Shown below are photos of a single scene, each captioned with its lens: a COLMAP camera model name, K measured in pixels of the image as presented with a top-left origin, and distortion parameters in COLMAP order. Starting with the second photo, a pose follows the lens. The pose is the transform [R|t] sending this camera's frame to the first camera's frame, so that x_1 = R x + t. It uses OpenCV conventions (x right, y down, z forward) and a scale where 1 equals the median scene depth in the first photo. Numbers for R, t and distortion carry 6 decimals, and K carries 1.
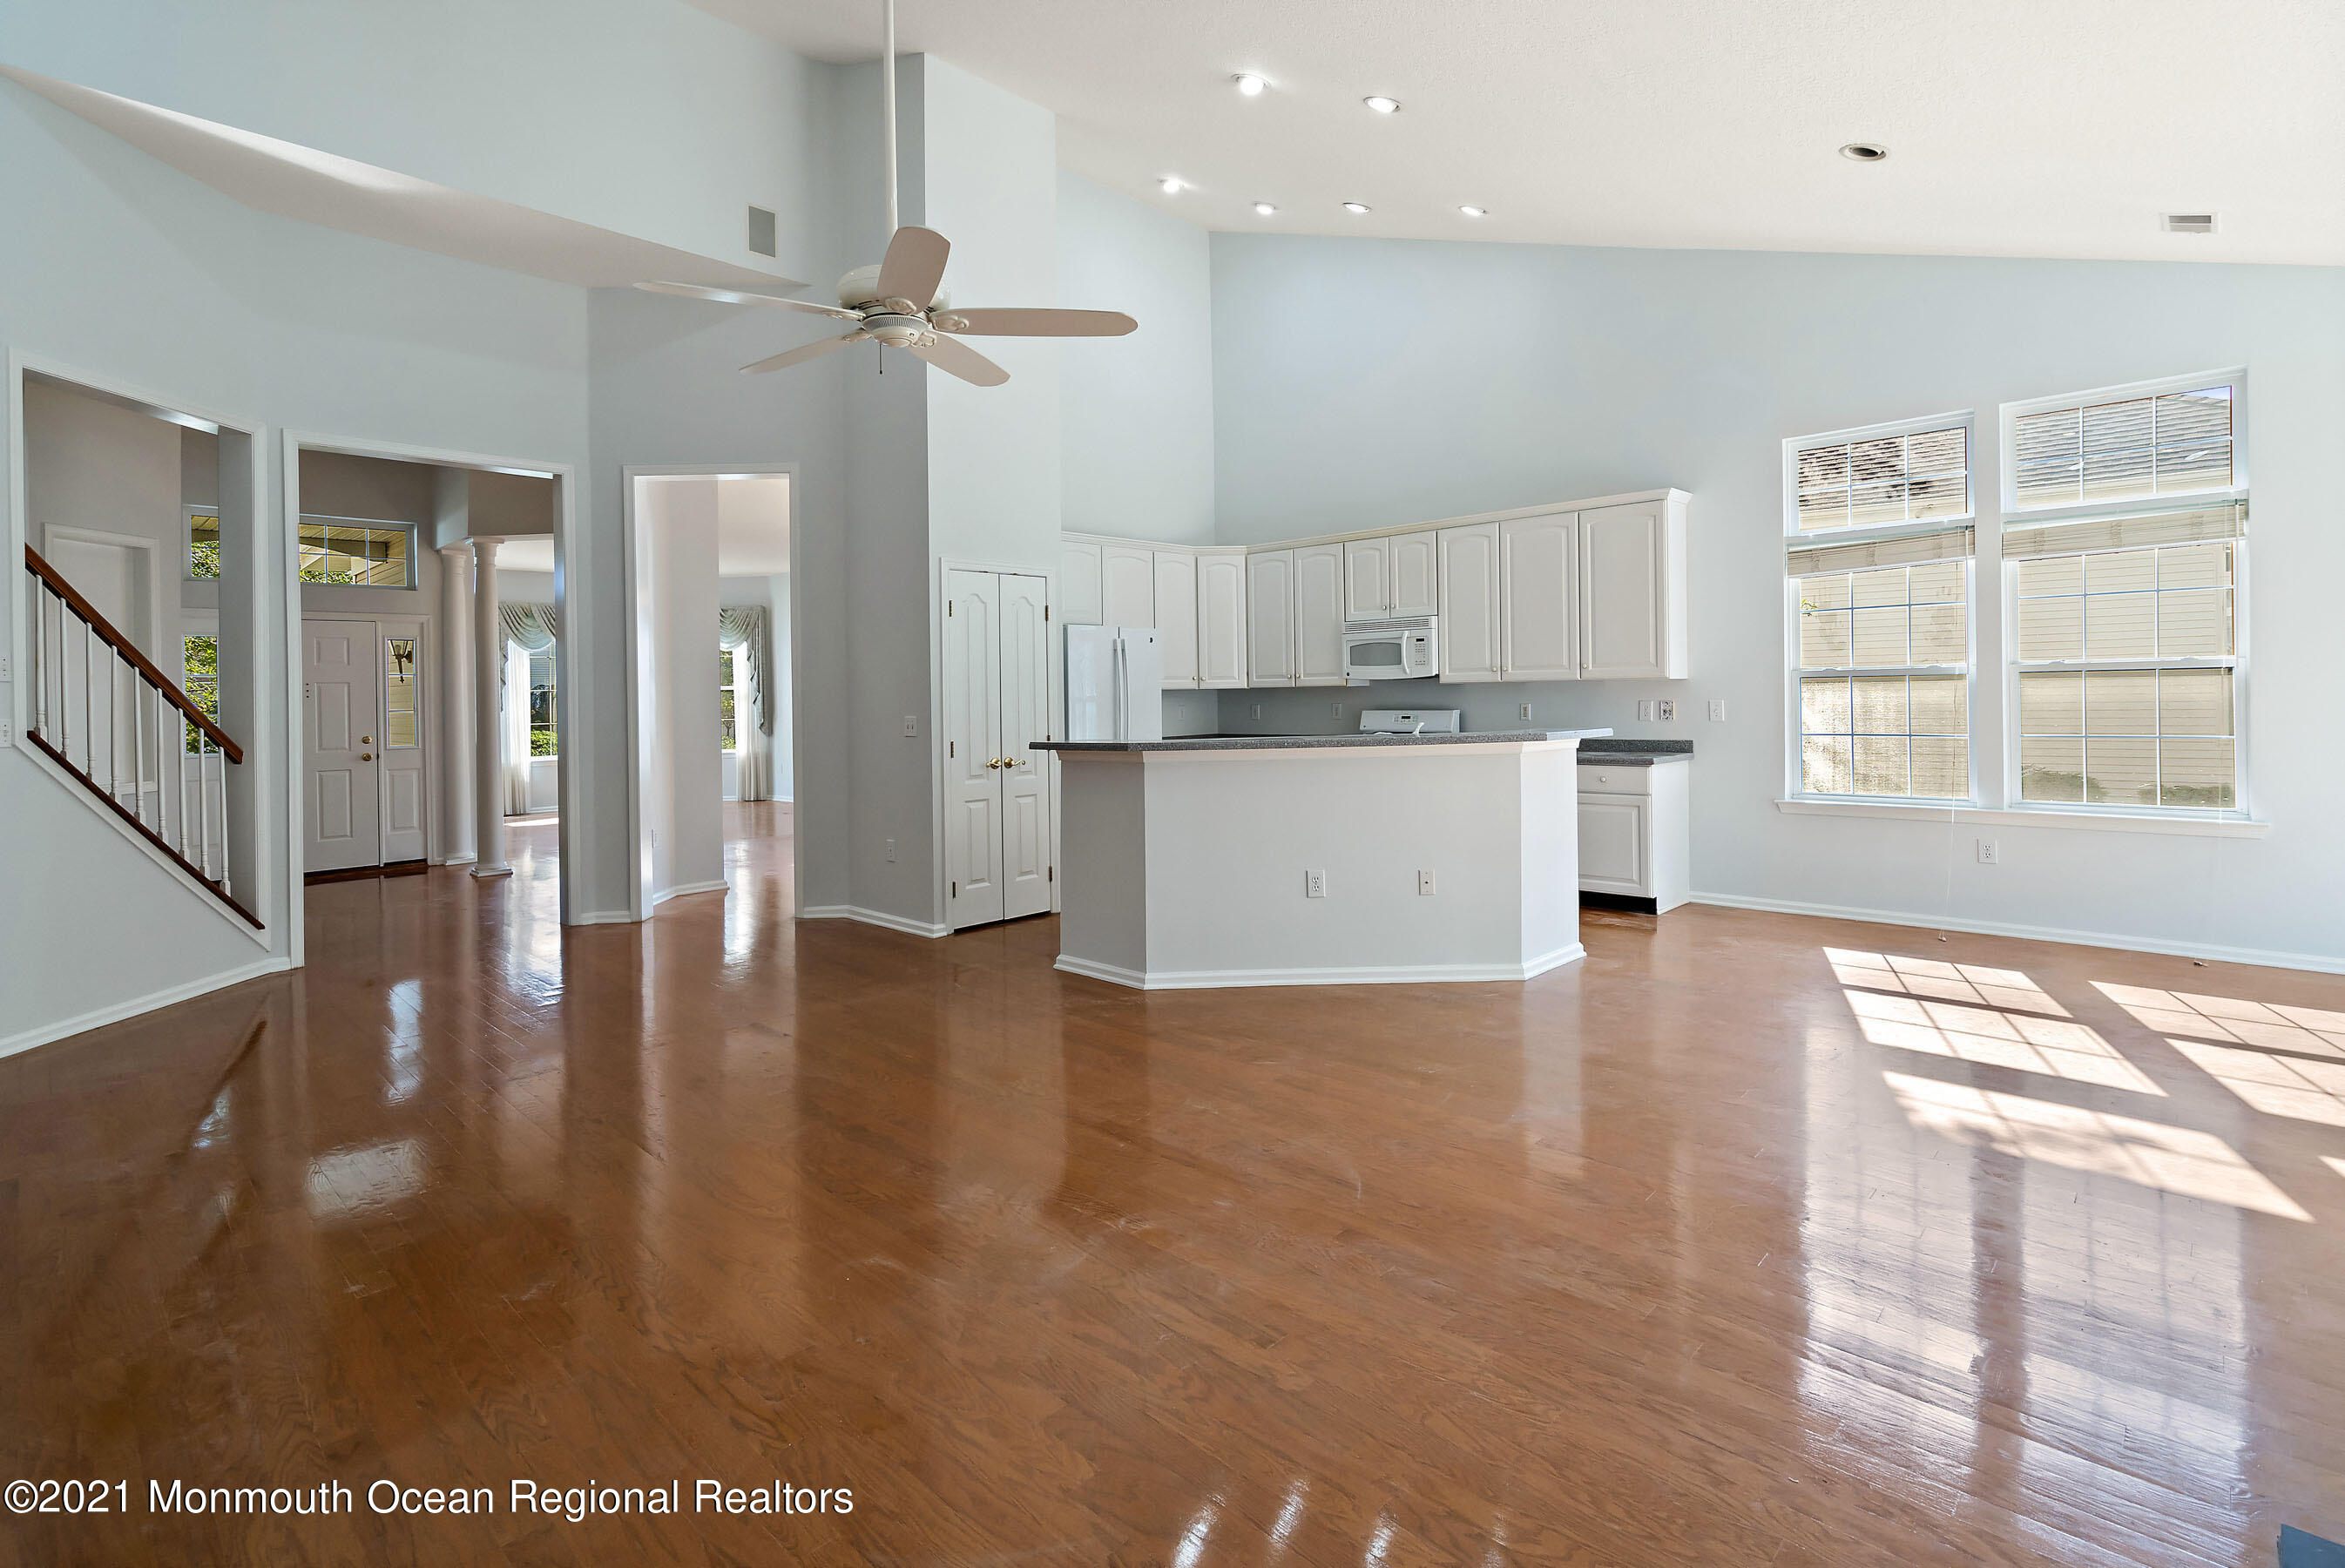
lens RADIAL K [[1111.7, 0, 1163.9], [0, 1111.7, 699.8], [0, 0, 1]] dist [0.001002, -0.000362]
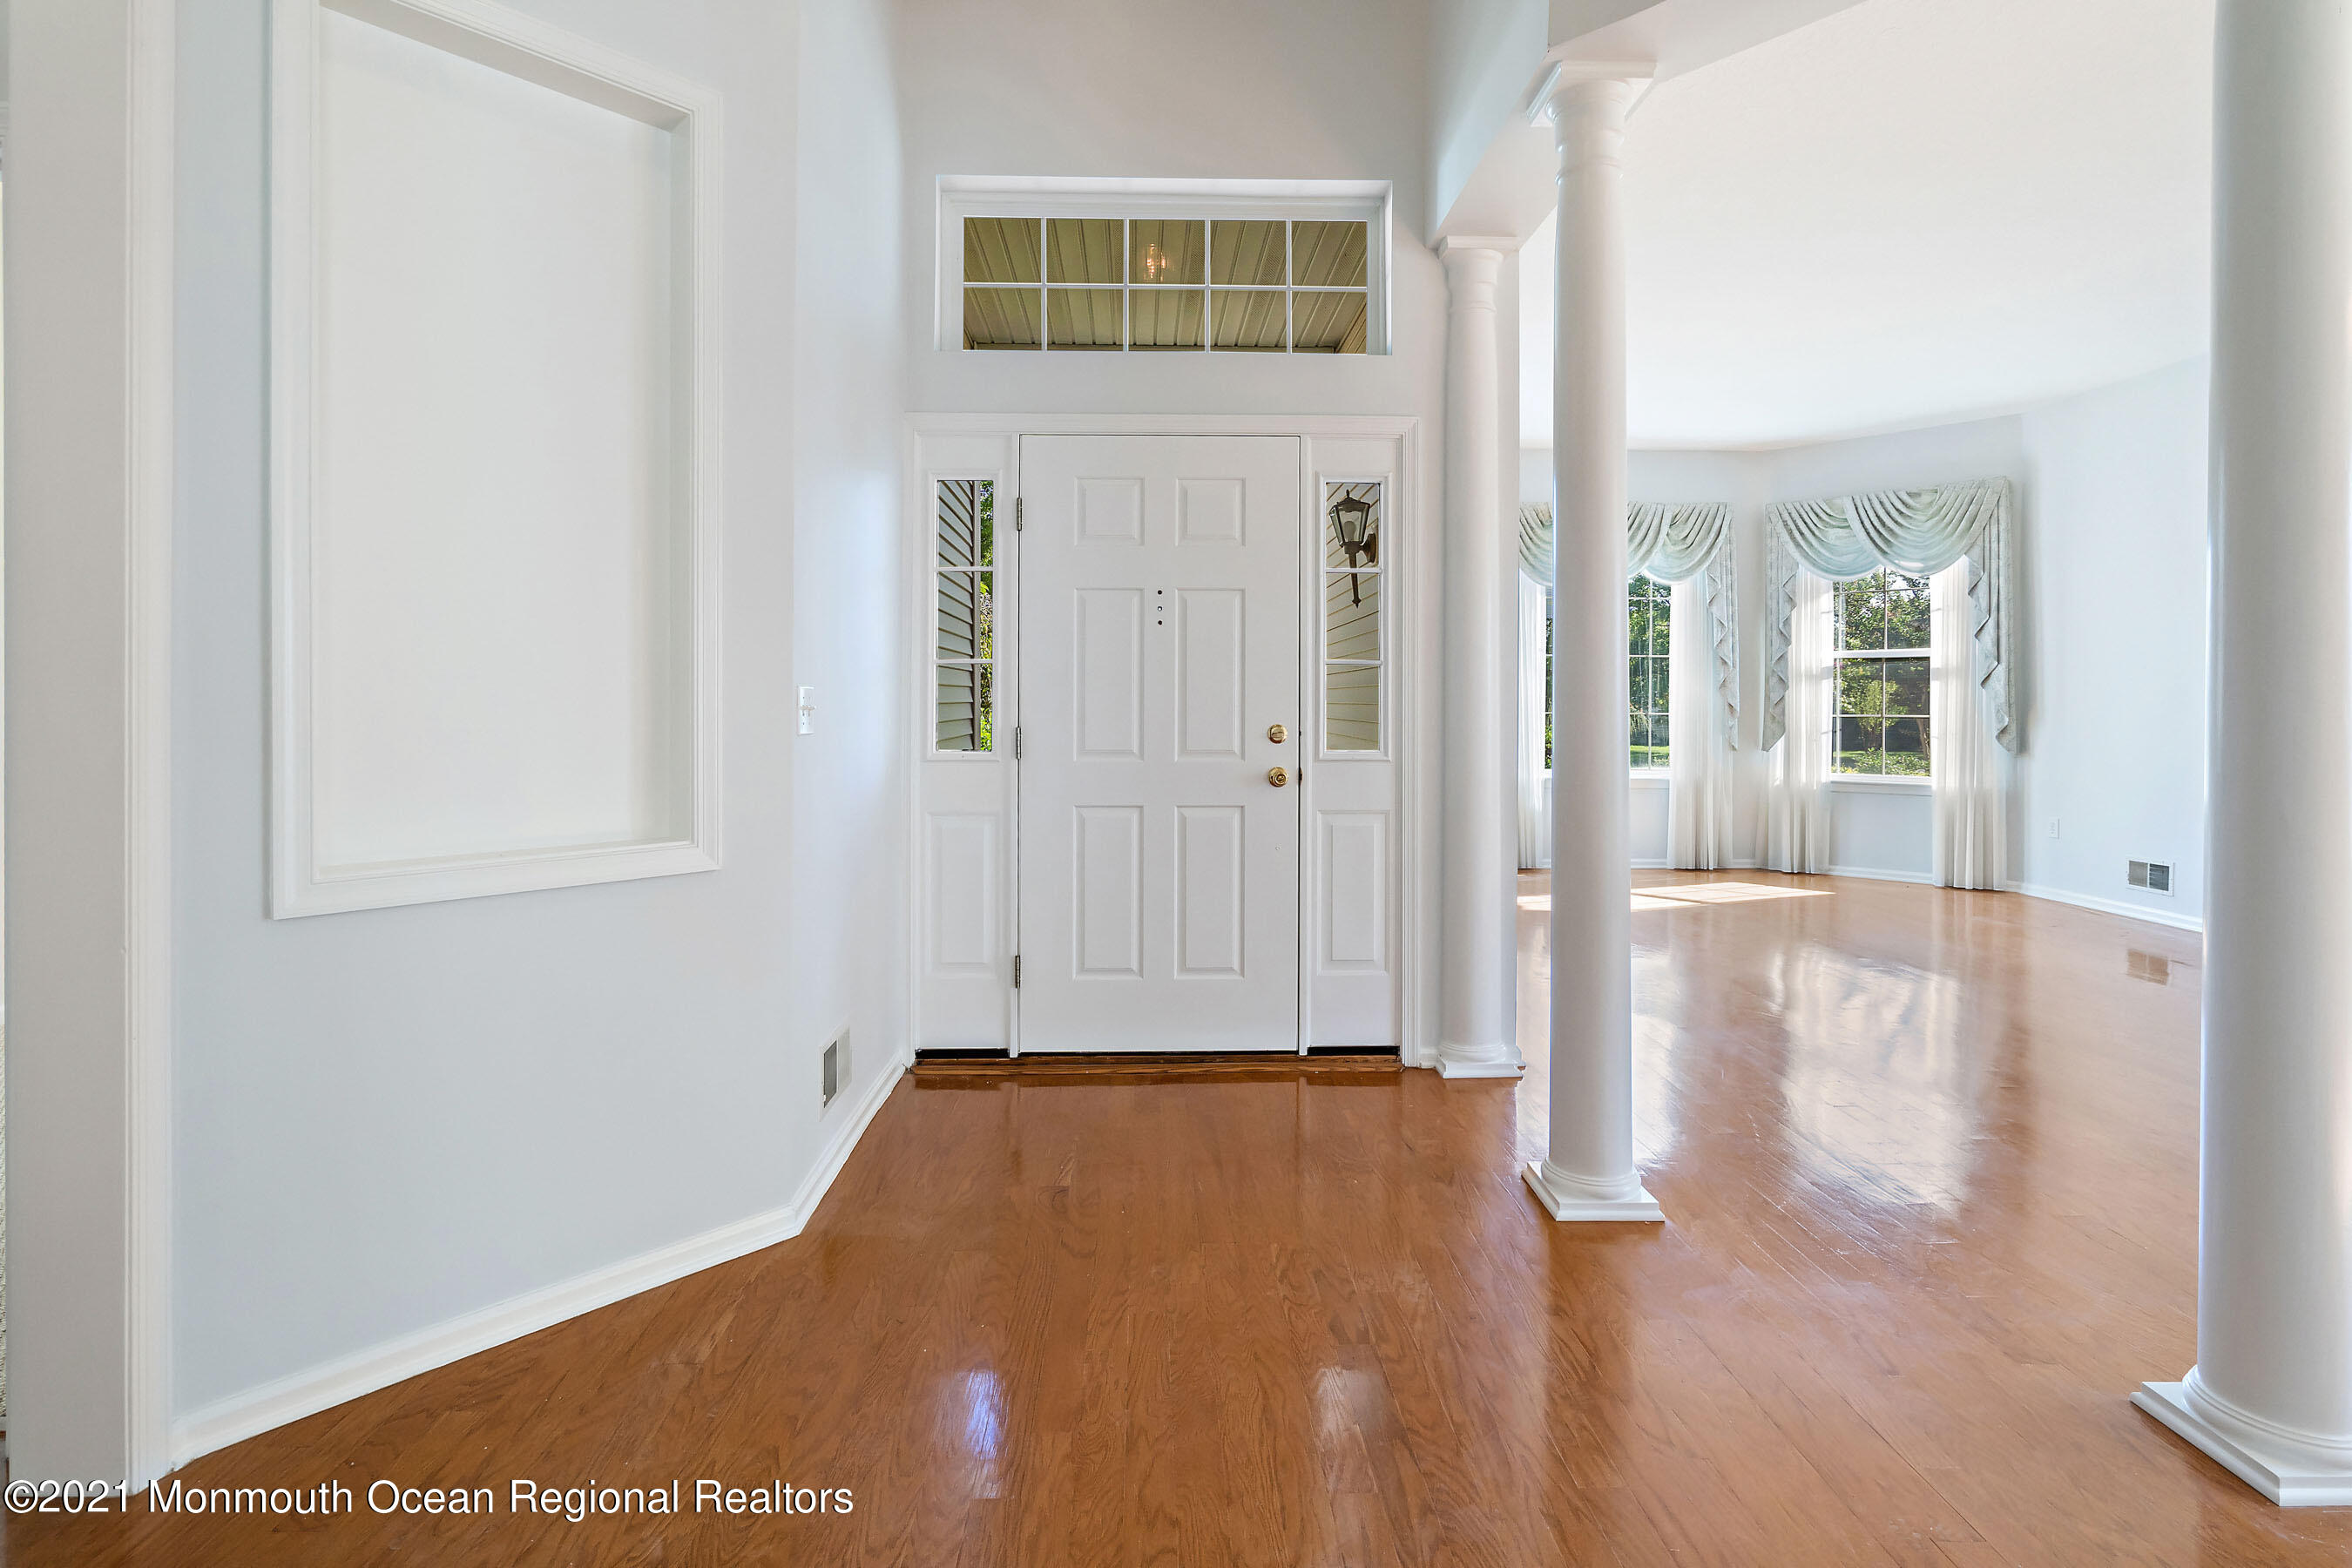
lens RADIAL K [[1115.1, 0, 1167.4], [0, 1115.1, 699.5], [0, 0, 1]] dist [0.001002, -0.000362]
pose [[0.714226, 0.013271, -0.699789, -0.450252], [-0.016419, 0.999863, 0.002204, 0.022656], [0.699722, 0.009916, 0.714346, 0.664497]]
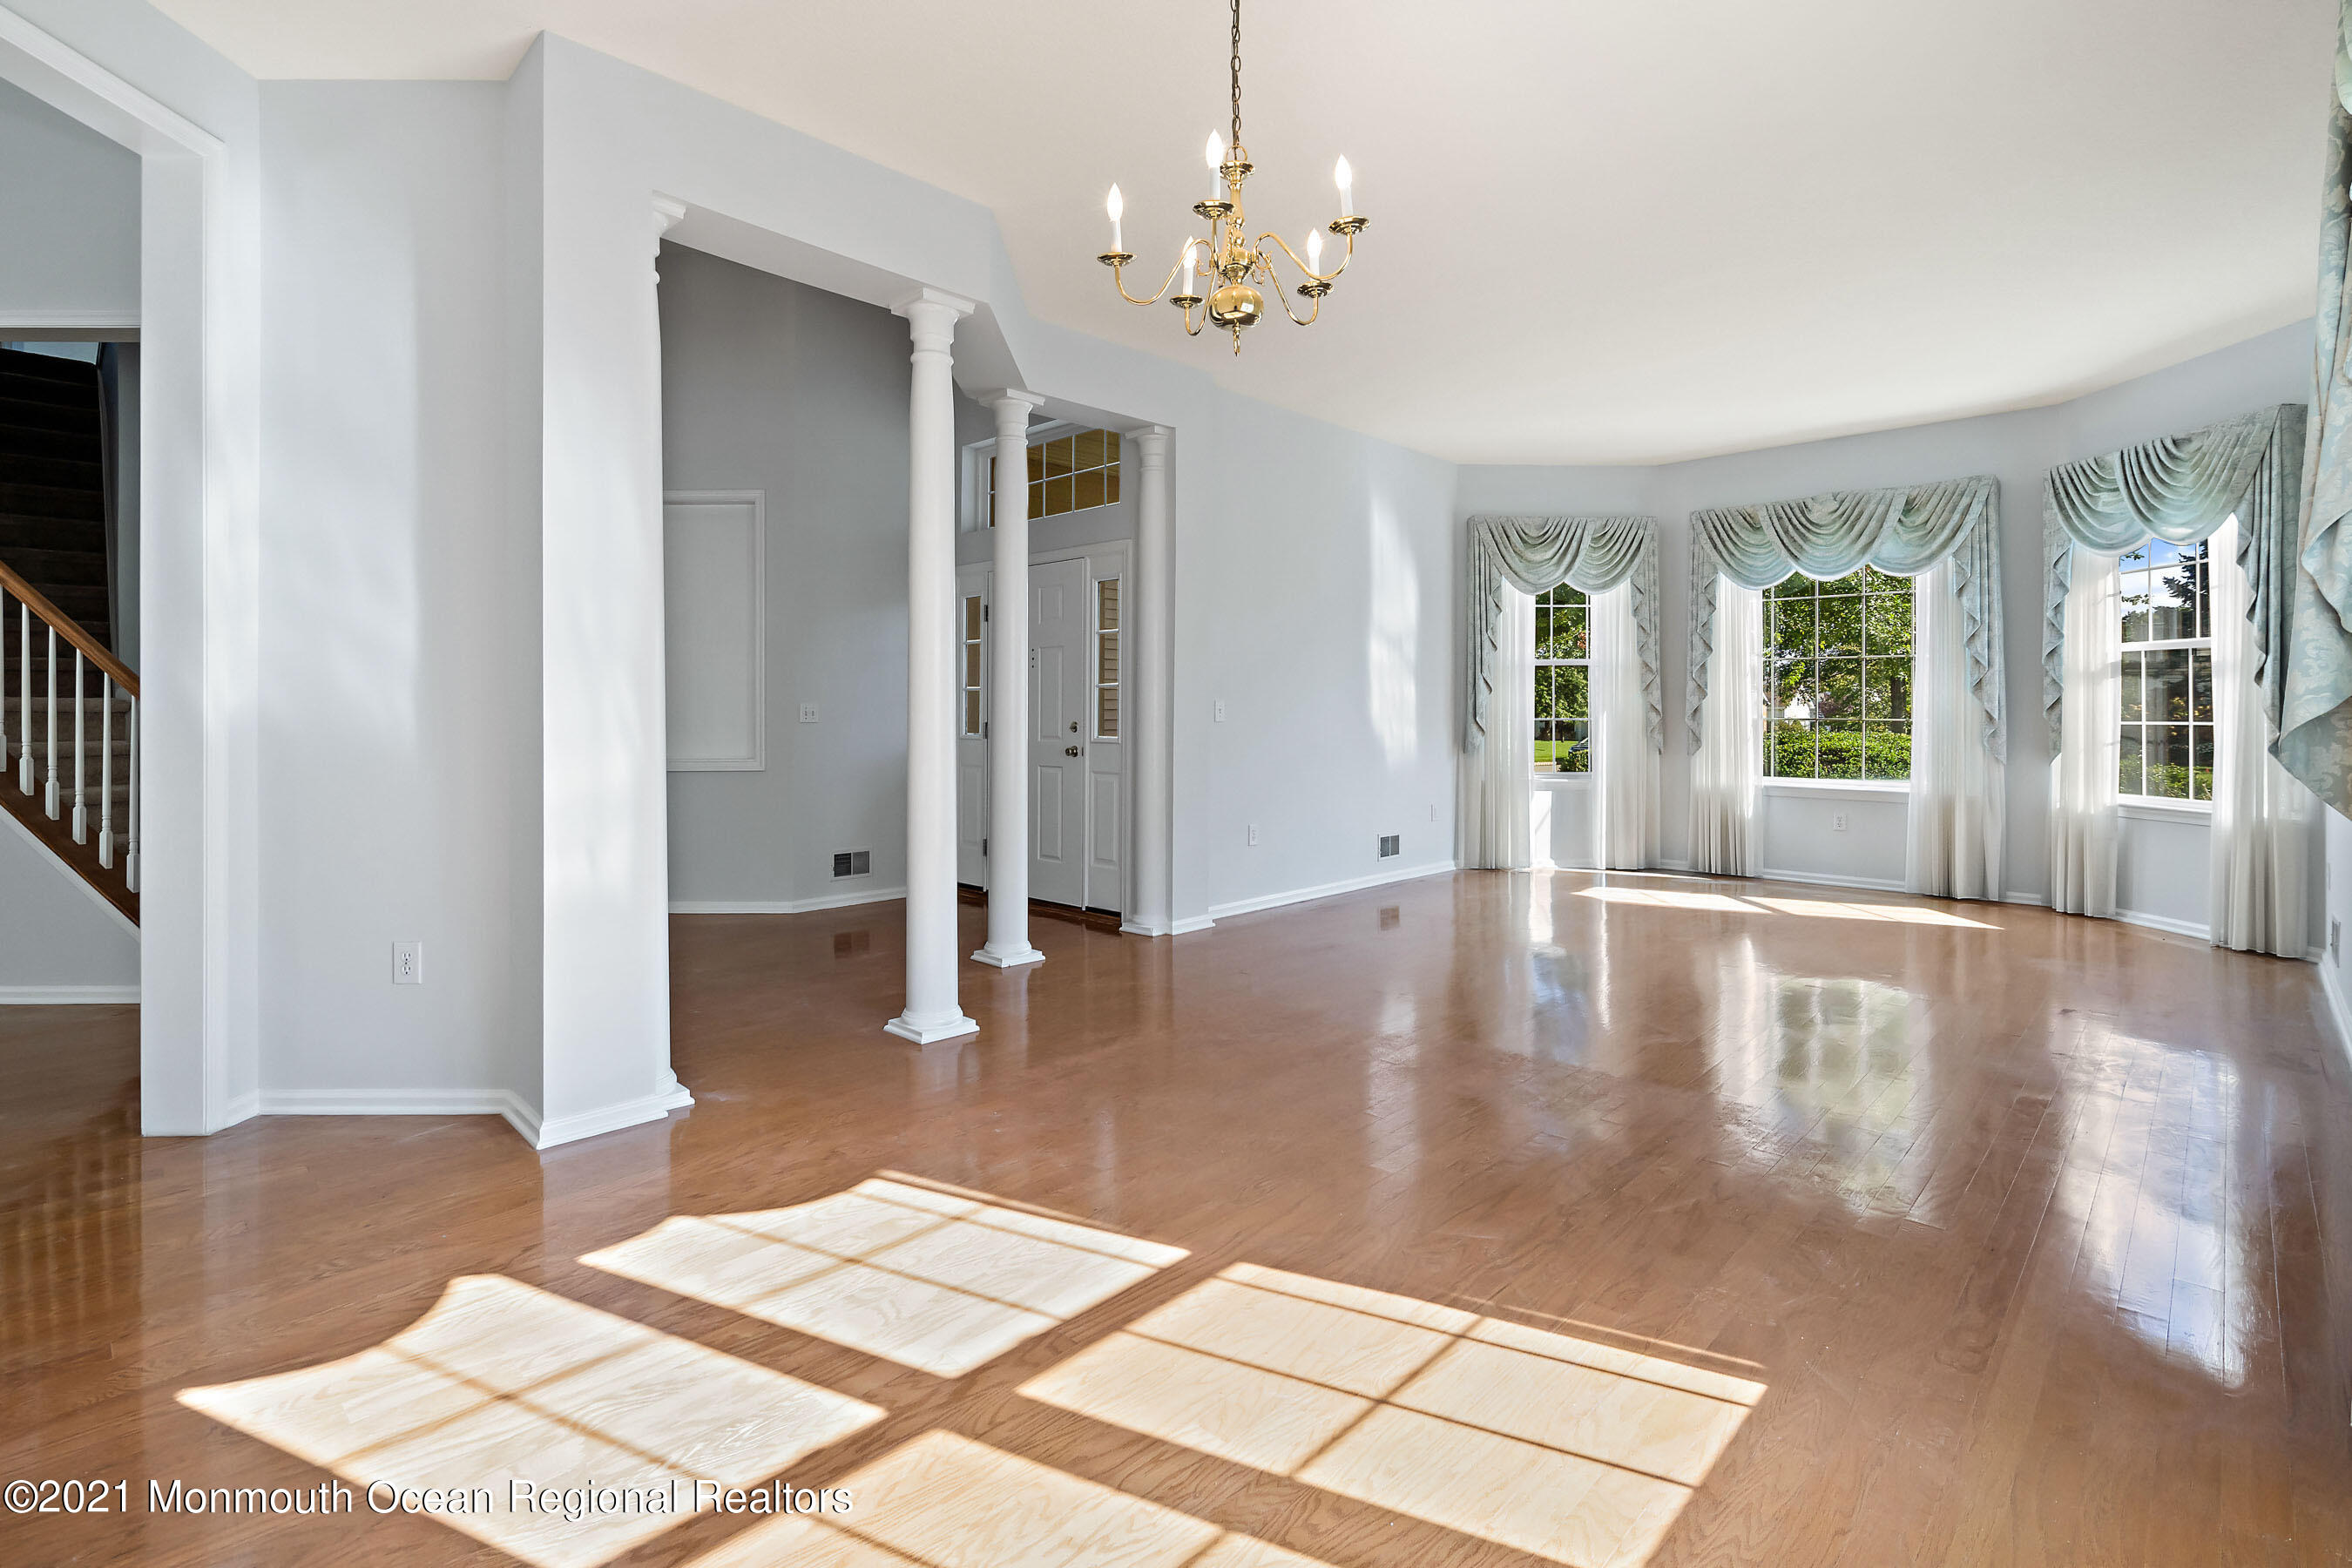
lens RADIAL K [[1039.2, 0, 1221.2], [0, 1039.2, 701.7], [0, 0, 1]] dist [0.000076, -0.000106]
pose [[-0.006160, 0.012883, -0.999898, -0.056828], [-0.006458, 0.999896, 0.012923, 0.010895], [0.999960, 0.006537, -0.006076, 1.063767]]
